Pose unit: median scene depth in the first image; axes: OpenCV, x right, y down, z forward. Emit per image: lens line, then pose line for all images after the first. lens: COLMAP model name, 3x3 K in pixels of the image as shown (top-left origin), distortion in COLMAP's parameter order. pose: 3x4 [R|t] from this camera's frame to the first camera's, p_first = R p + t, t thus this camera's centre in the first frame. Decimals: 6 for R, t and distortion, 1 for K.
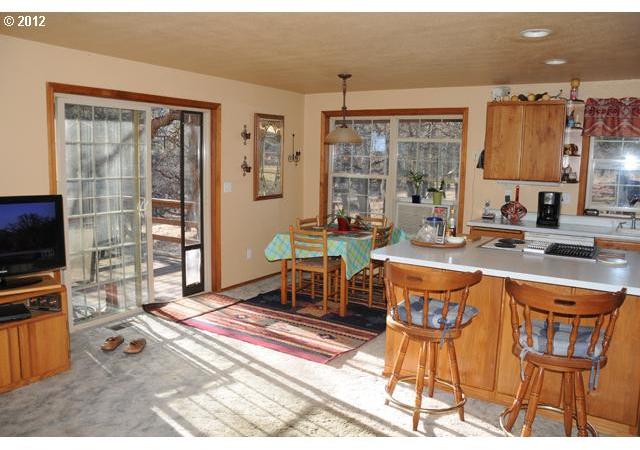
lens RADIAL K [[525.7, 0, 320.0], [0, 525.7, 225.0], [0, 0, 1]] dist [0.002693, 0.004063]
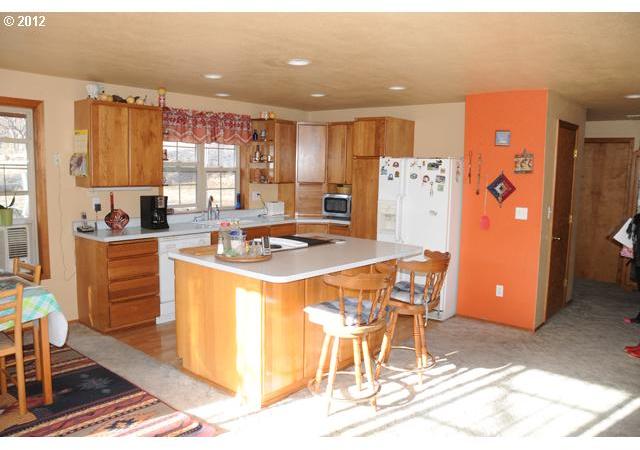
lens RADIAL K [[525.7, 0, 320.0], [0, 525.7, 225.0], [0, 0, 1]] dist [0.002693, 0.004063]
pose [[0.176874, -0.135779, 0.974823, -0.519163], [0.119373, 0.986086, 0.115688, -0.088560], [-0.976968, 0.095905, 0.190622, 0.508438]]
